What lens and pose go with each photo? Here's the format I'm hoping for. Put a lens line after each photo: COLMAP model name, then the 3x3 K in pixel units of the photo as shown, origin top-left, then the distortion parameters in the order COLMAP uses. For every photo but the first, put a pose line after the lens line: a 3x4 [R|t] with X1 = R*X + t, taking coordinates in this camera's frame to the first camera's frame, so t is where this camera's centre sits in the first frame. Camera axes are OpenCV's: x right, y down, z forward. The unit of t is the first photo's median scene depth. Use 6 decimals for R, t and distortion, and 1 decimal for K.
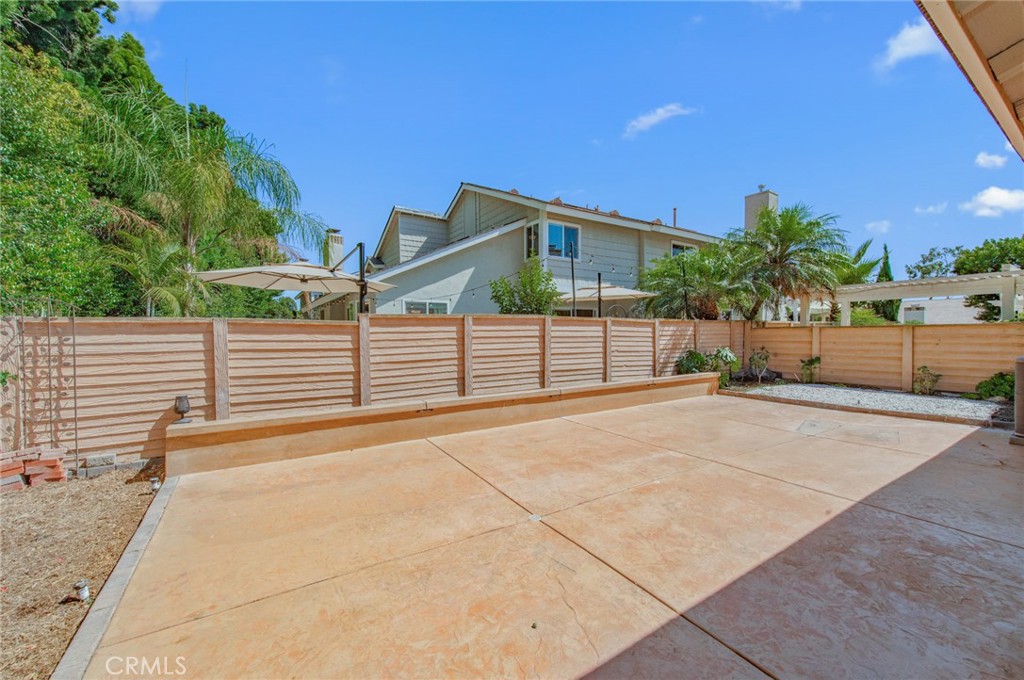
lens RADIAL K [[404.1, 0, 512.7], [0, 404.1, 337.0], [0, 0, 1]] dist [0.016848, -0.005184]
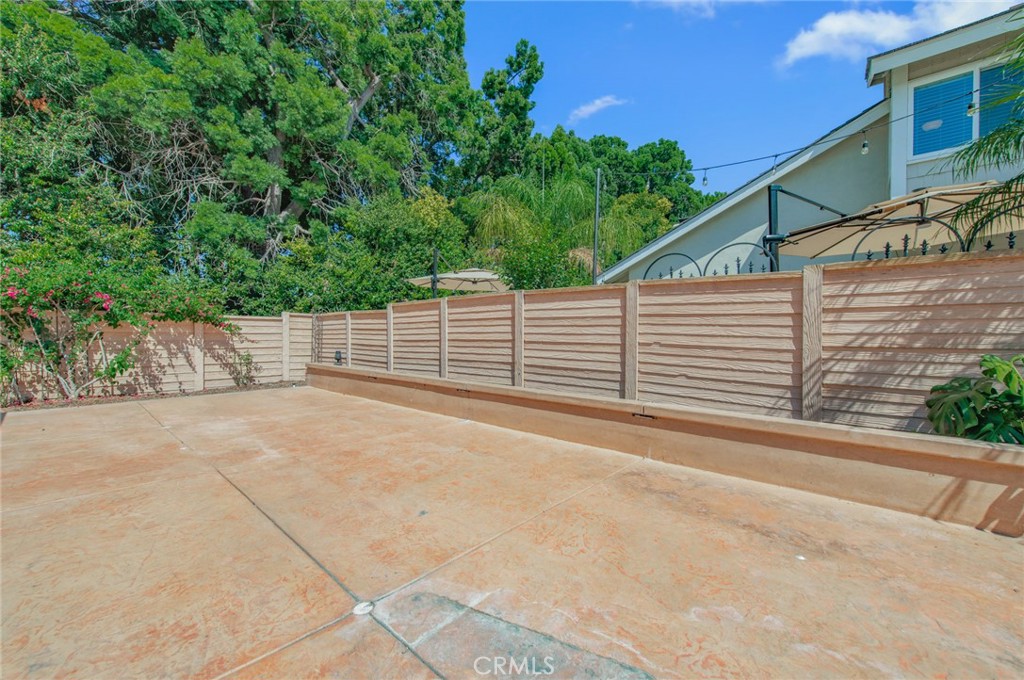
lens RADIAL K [[404.1, 0, 512.7], [0, 404.1, 337.0], [0, 0, 1]] dist [0.016848, -0.005184]
pose [[0.264395, 0.009669, -0.964366, 0.719725], [-0.017118, 0.999839, 0.005331, 0.027118], [0.964262, 0.015099, 0.264518, 0.703615]]
